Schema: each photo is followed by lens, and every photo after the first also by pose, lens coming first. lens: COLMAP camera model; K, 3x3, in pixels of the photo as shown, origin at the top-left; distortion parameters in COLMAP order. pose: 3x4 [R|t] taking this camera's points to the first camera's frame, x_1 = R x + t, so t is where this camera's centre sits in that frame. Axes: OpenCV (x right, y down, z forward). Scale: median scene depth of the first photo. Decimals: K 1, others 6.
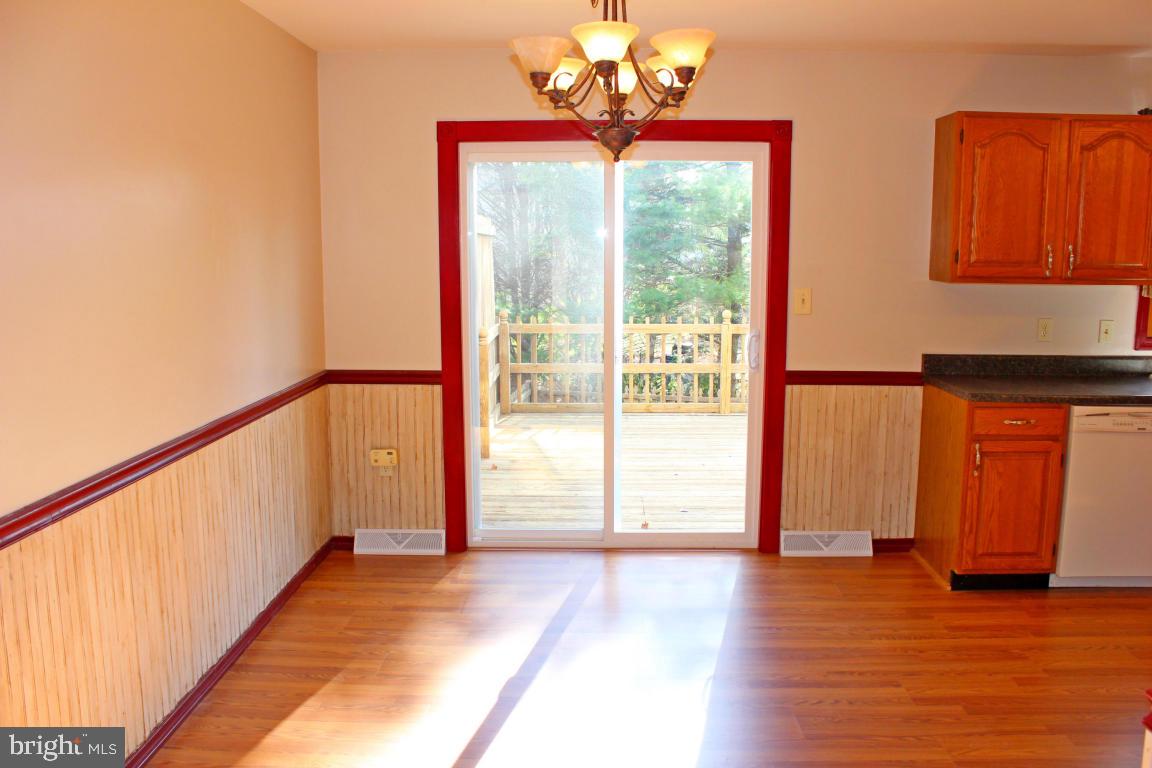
lens RADIAL K [[943.5, 0, 598.4], [0, 943.5, 385.3], [0, 0, 1]] dist [-0.112969, 0.009125]
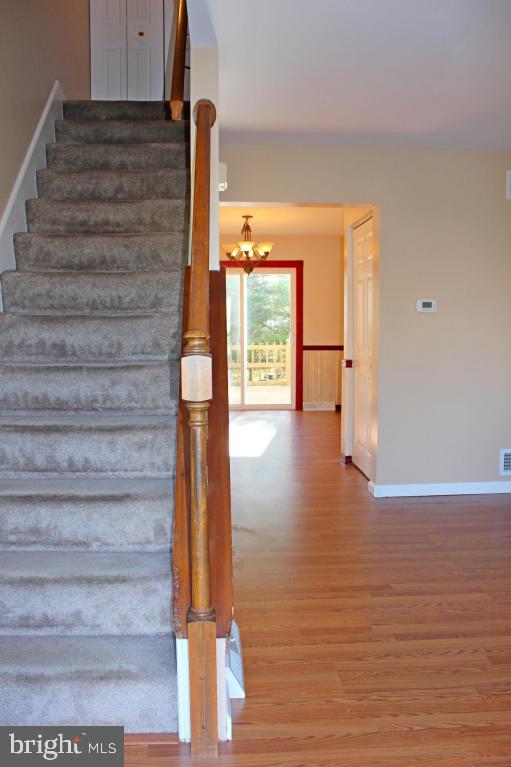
lens RADIAL K [[628.2, 0, 255.5], [0, 628.2, 383.5], [0, 0, 1]] dist [-0.112969, 0.009125]
pose [[0.997797, -0.012201, 0.065208, -0.075930], [0.015749, 0.998407, -0.054182, 0.205758], [-0.064443, 0.055090, 0.996400, -0.922860]]
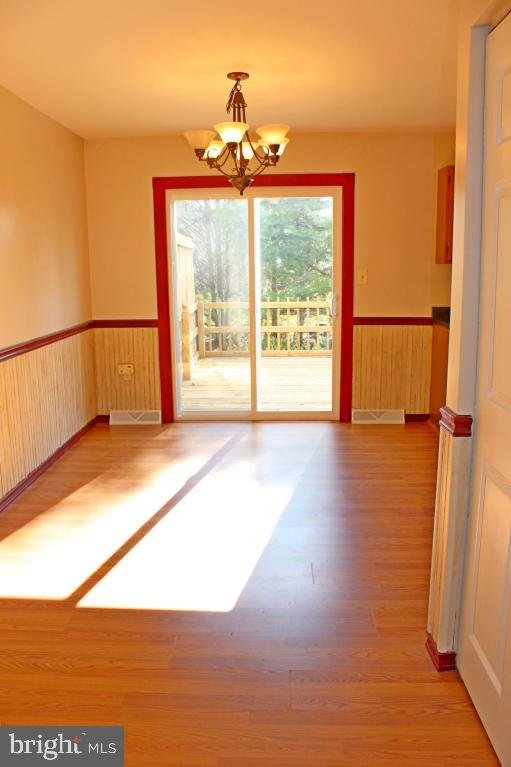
lens RADIAL K [[628.2, 0, 255.5], [0, 628.2, 383.5], [0, 0, 1]] dist [-0.112969, 0.009125]
pose [[0.999542, -0.008301, -0.029109, 0.050700], [0.009530, 0.999057, 0.042354, 0.057468], [0.028730, -0.042612, 0.998679, -0.175989]]
